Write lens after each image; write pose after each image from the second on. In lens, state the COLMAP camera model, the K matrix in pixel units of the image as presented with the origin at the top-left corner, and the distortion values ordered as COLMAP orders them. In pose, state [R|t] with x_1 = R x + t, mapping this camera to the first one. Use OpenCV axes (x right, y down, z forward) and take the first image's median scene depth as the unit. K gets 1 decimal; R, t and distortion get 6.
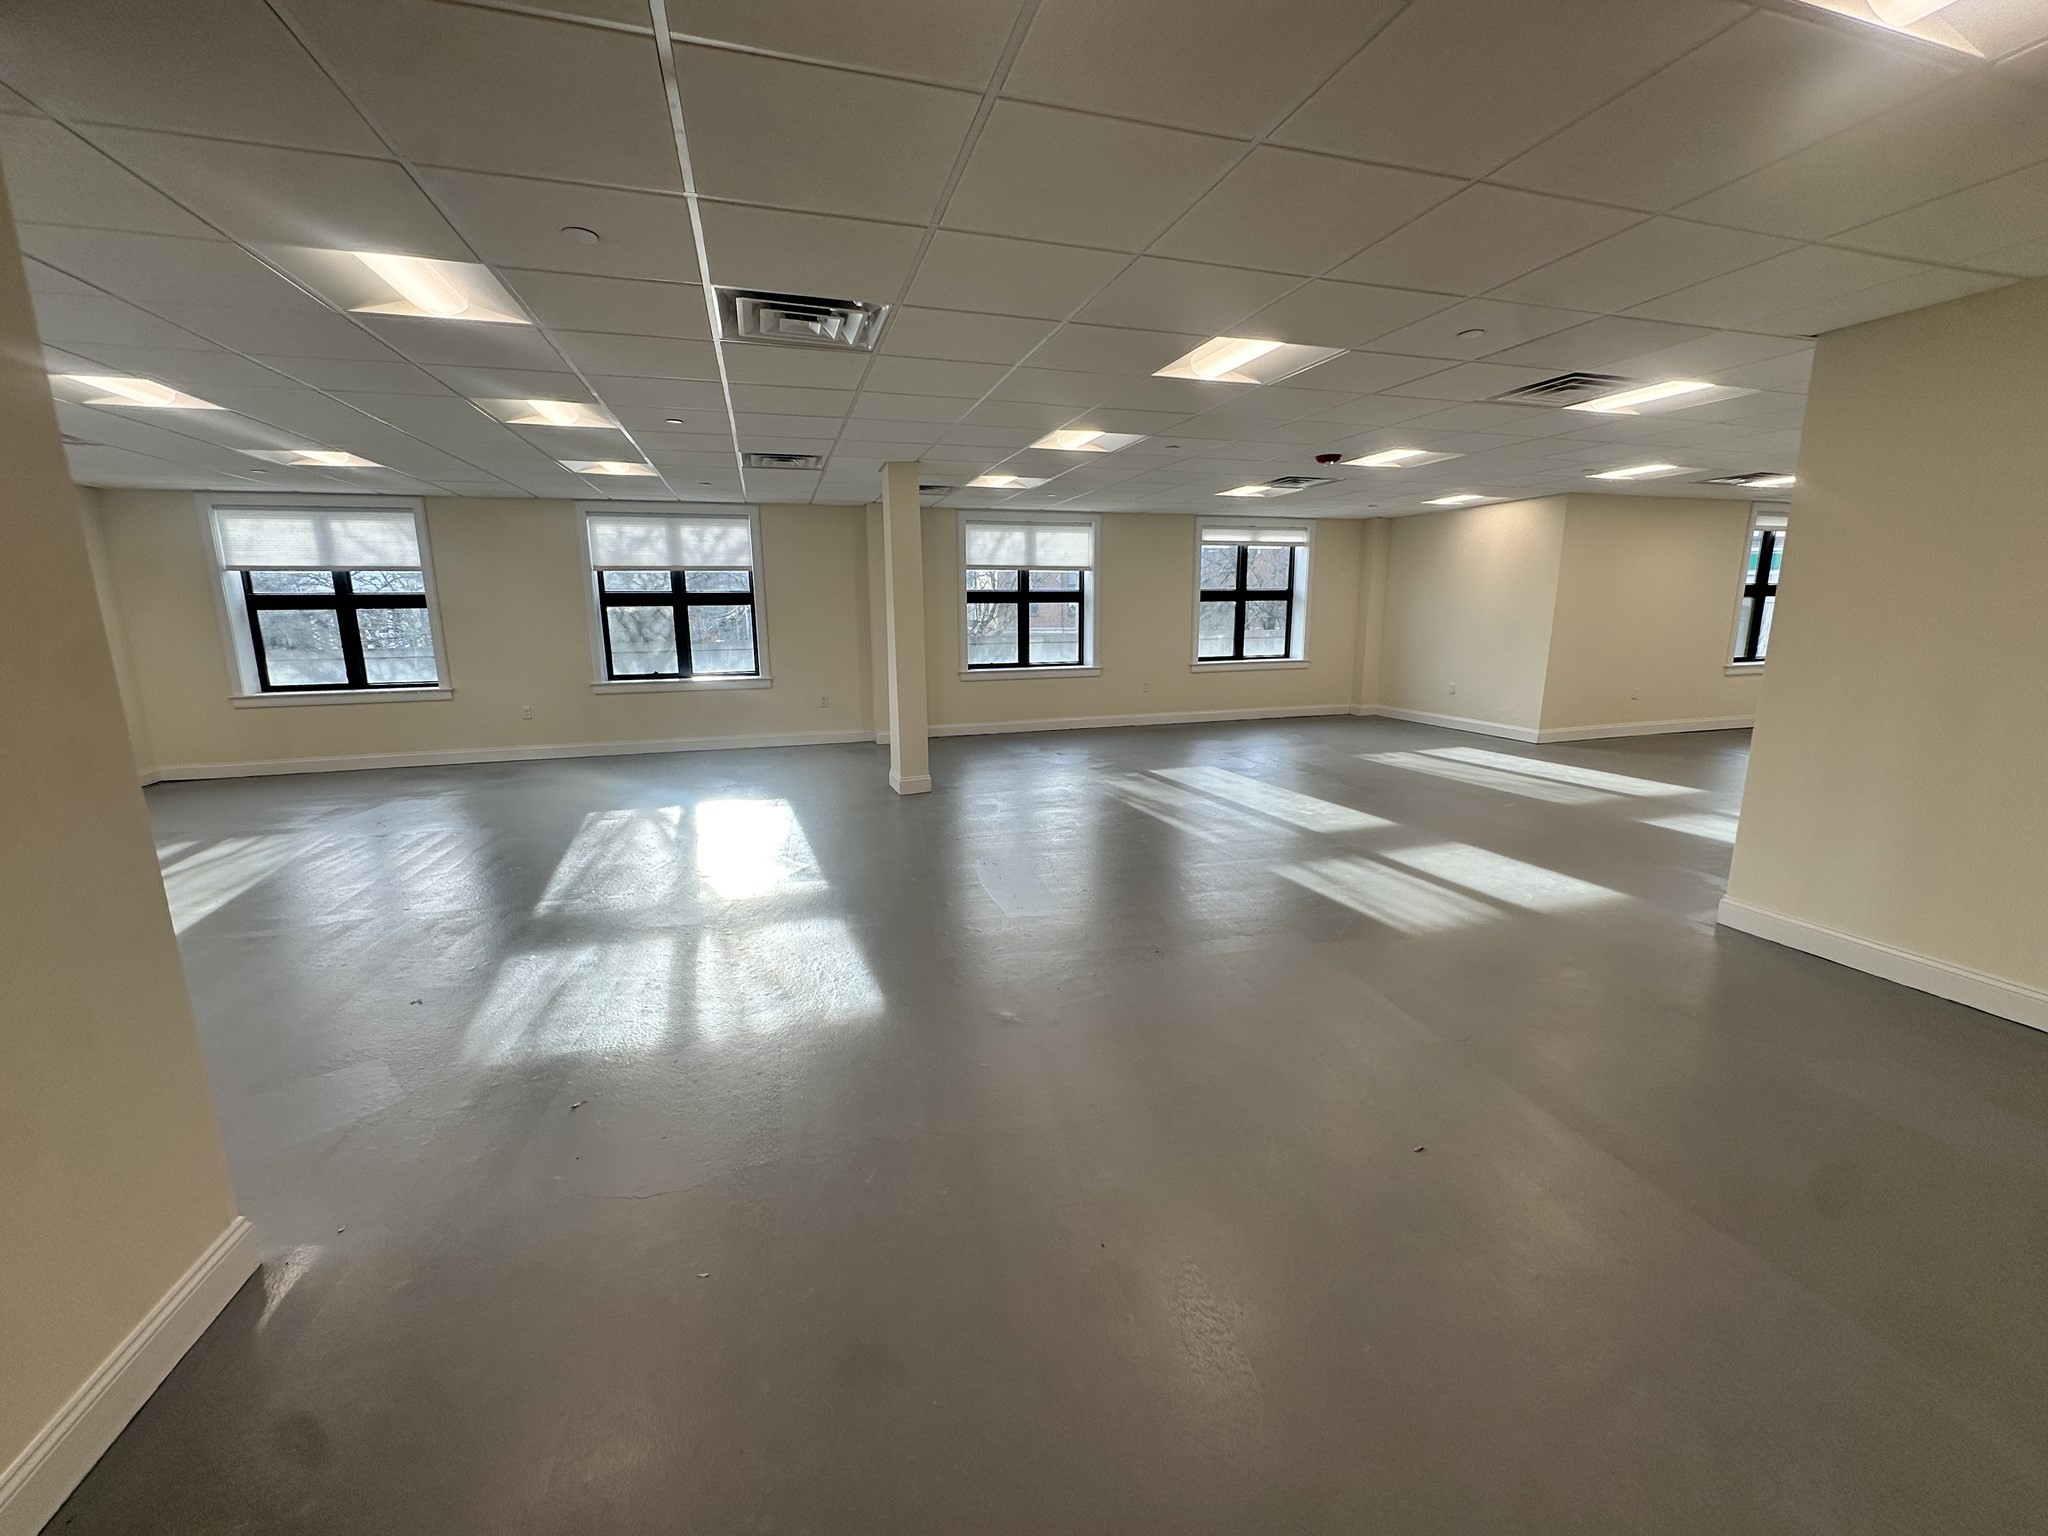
lens RADIAL K [[817.1, 0, 1020.3], [0, 817.1, 762.5], [0, 0, 1]] dist [0.003177, -0.000045]
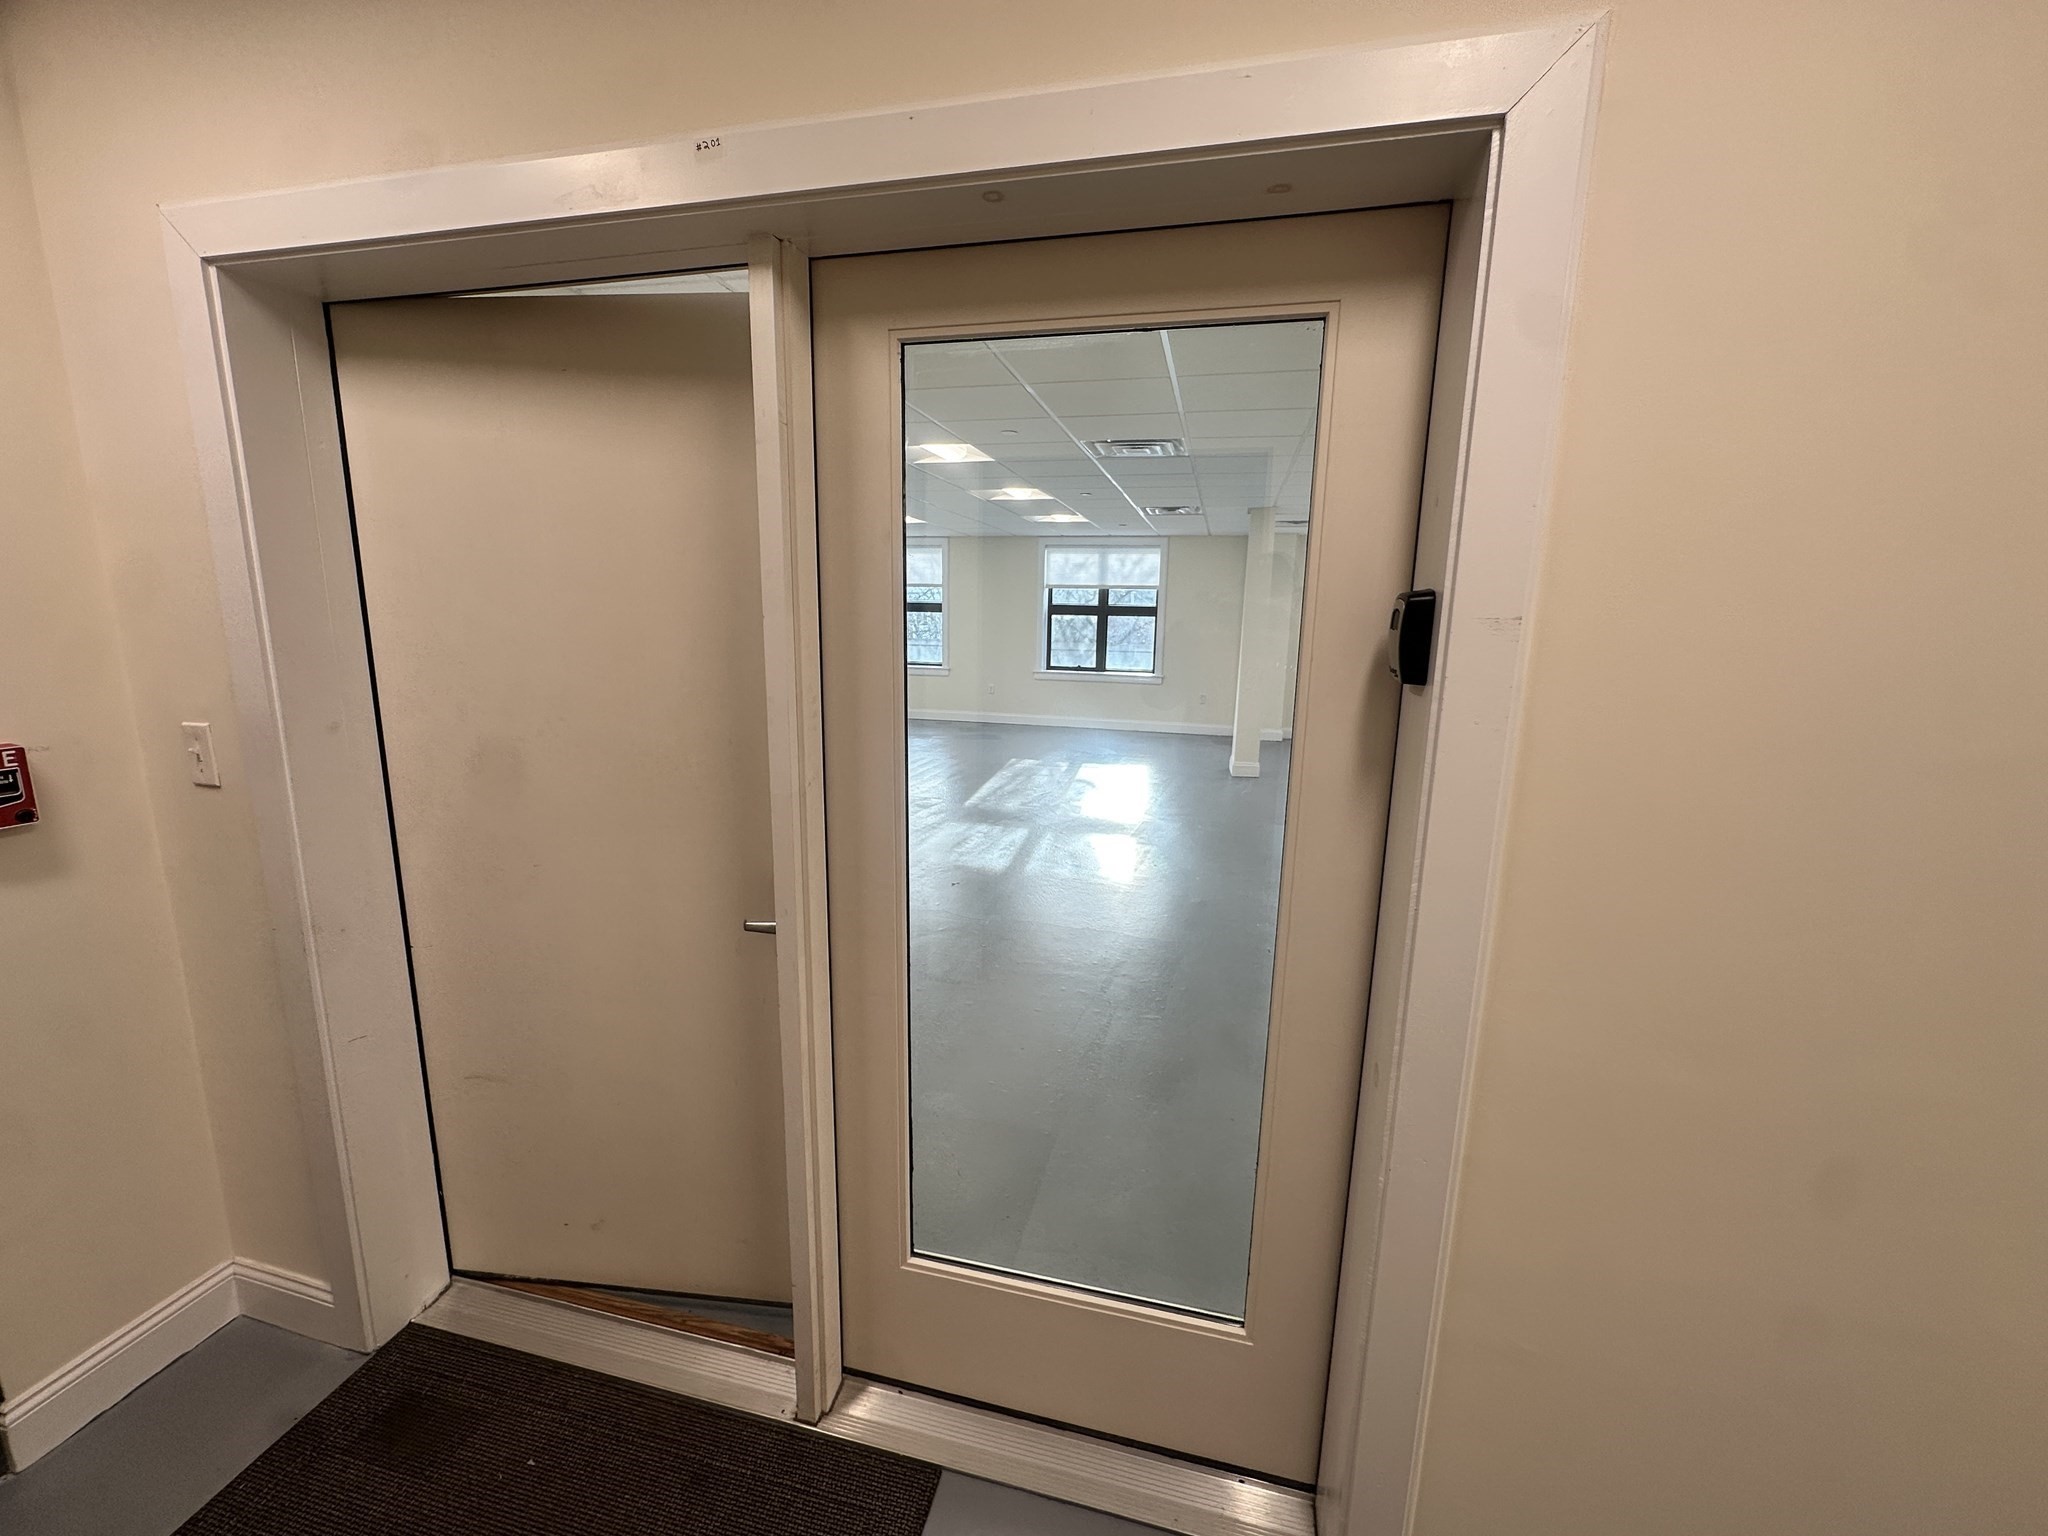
lens RADIAL K [[817.1, 0, 1022.0], [0, 817.1, 769.7], [0, 0, 1]] dist [0.003177, -0.000045]
pose [[0.858358, 0.124983, -0.497595, 0.149246], [-0.124817, 0.991605, 0.033756, 0.021600], [0.497637, 0.033133, 0.866752, -0.174377]]
